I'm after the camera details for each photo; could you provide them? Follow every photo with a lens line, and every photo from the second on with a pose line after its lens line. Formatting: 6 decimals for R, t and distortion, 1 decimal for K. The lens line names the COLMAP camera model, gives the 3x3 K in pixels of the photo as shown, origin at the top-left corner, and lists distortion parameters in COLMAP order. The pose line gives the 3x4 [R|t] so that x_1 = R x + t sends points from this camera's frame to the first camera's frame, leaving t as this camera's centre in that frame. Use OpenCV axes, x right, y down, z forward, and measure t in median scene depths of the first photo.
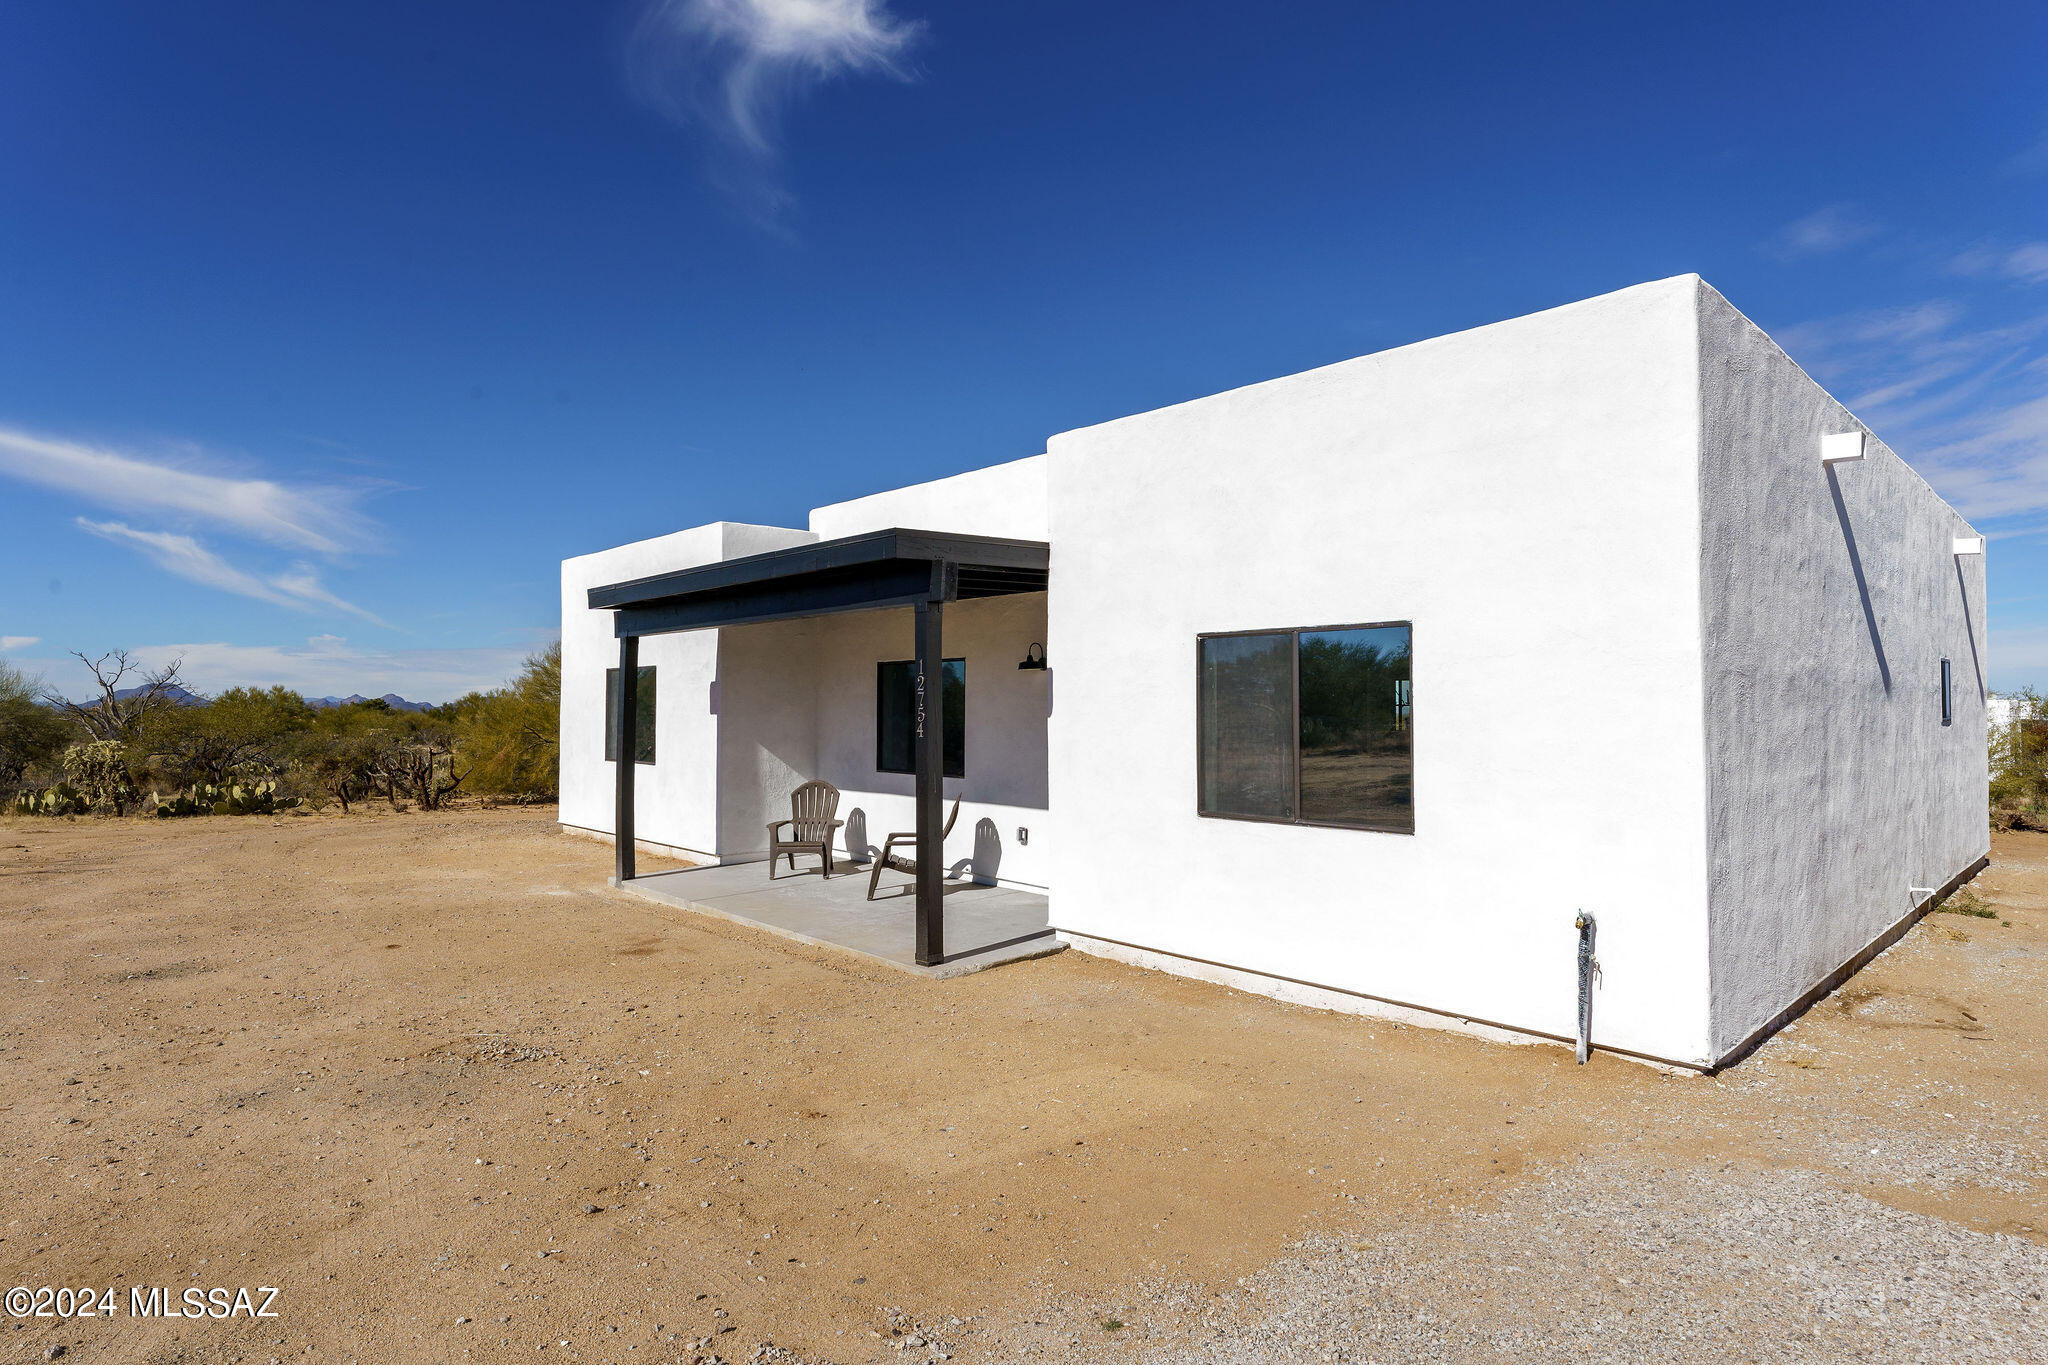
lens RADIAL K [[1092.2, 0, 1024.0], [0, 1092.2, 682.5], [0, 0, 1]] dist [-0.042108, -0.000442]
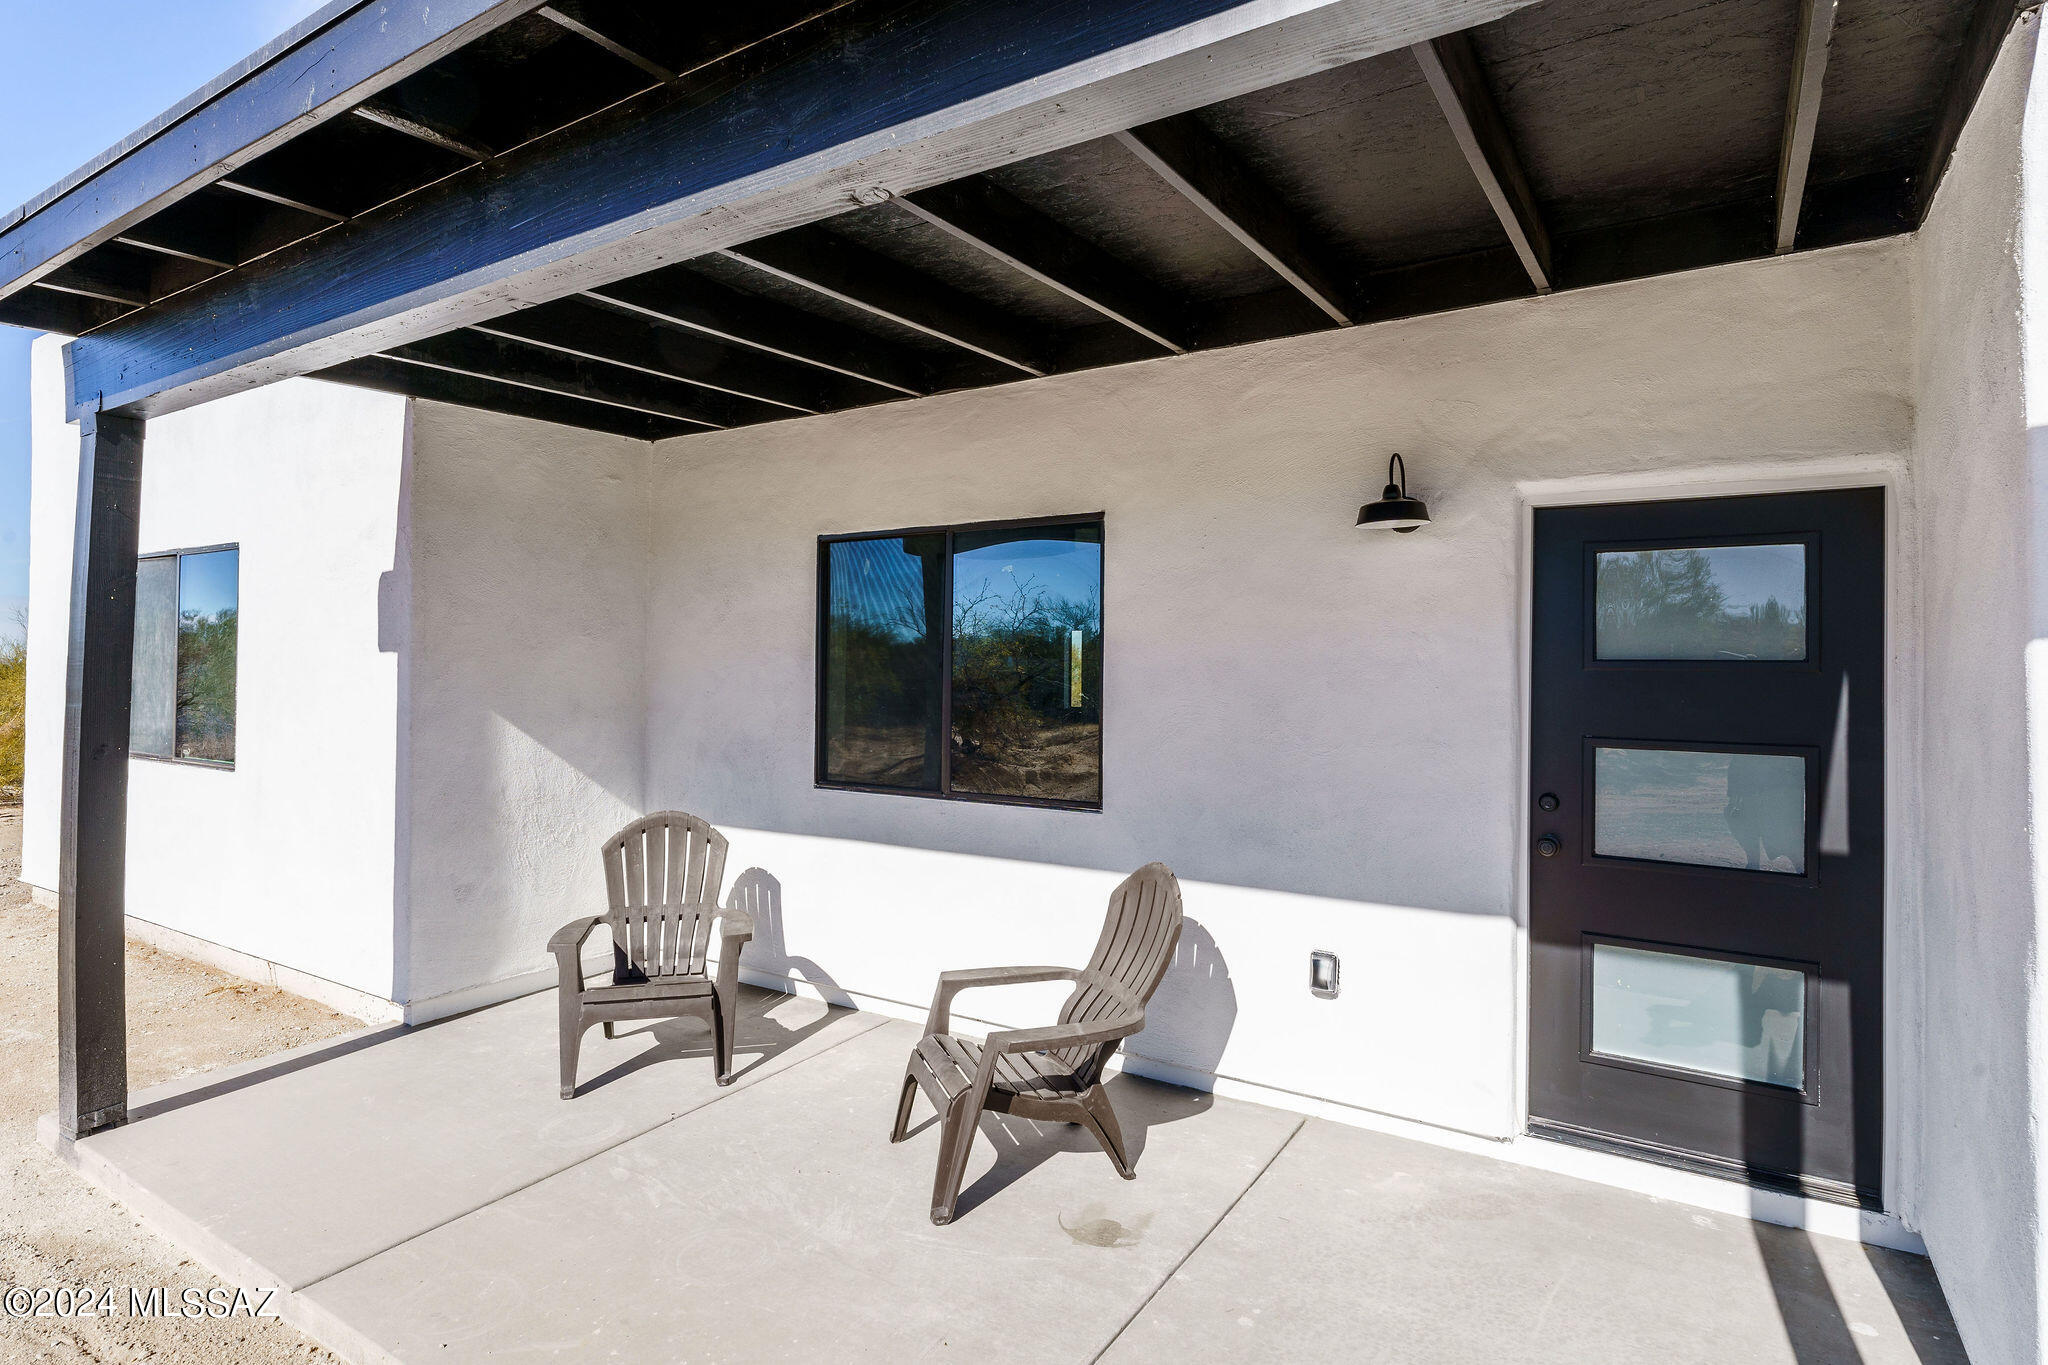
lens RADIAL K [[1027.5, 0, 1024.0], [0, 1027.5, 682.5], [0, 0, 1]] dist [0.001308, -0.000091]
pose [[0.961813, 0.003760, 0.273683, -0.169480], [-0.013352, 0.999360, 0.033194, 0.025692], [-0.273383, -0.035580, 0.961247, 0.596315]]
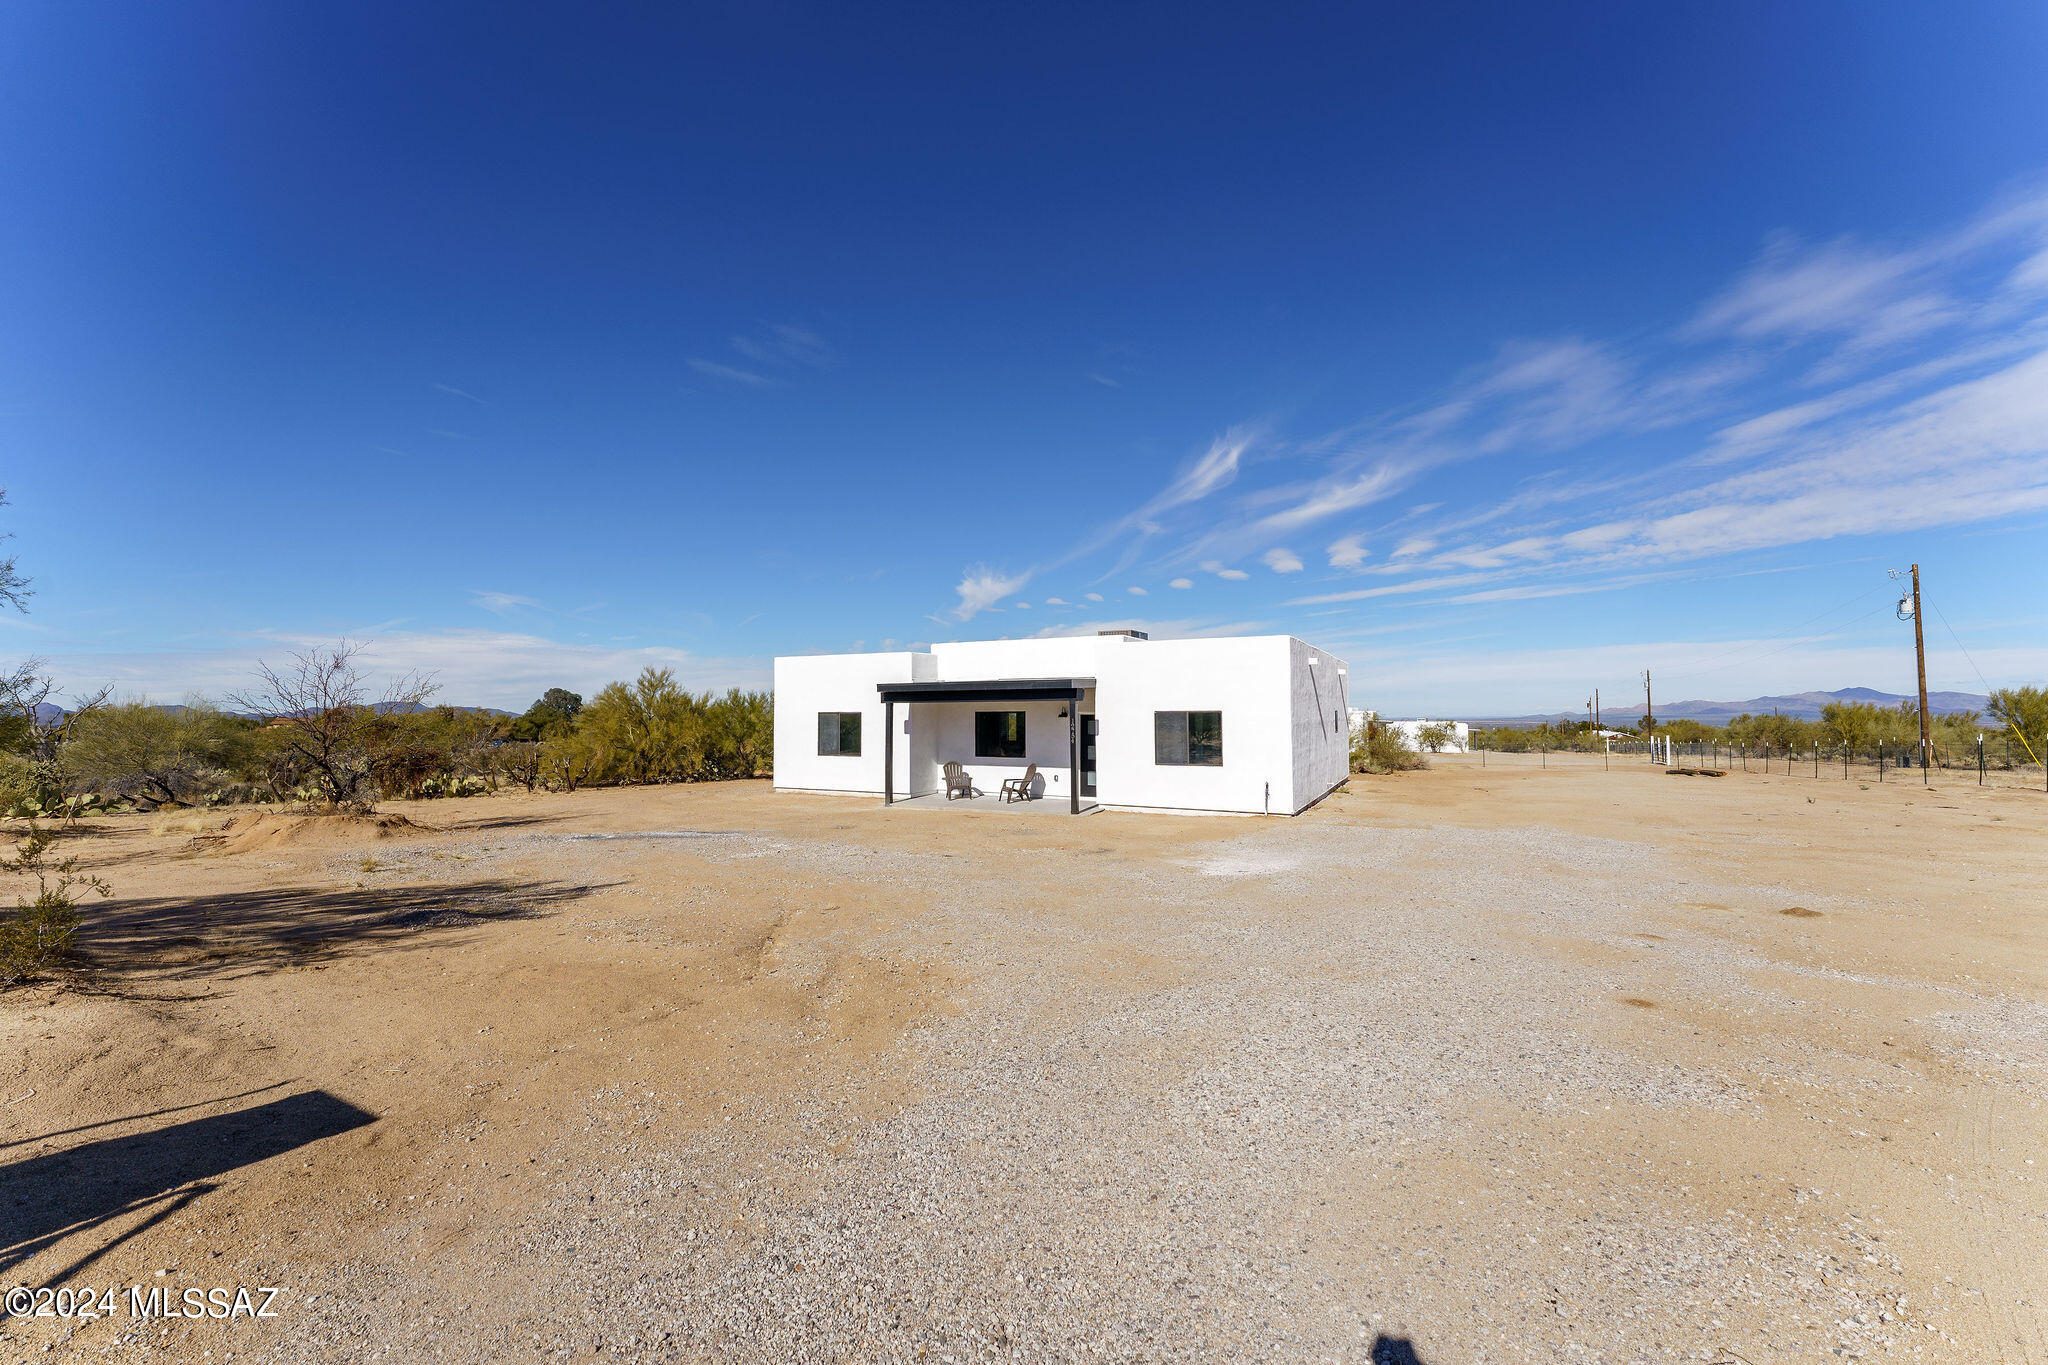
lens RADIAL K [[818.0, 0, 1024.0], [0, 818.0, 682.5], [0, 0, 1]] dist [-0.000807, -0.000219]
pose [[0.937180, 0.006011, 0.348793, -0.682329], [-0.001965, 0.999927, -0.011955, -0.063151], [-0.348839, 0.010518, 0.937123, -0.770241]]
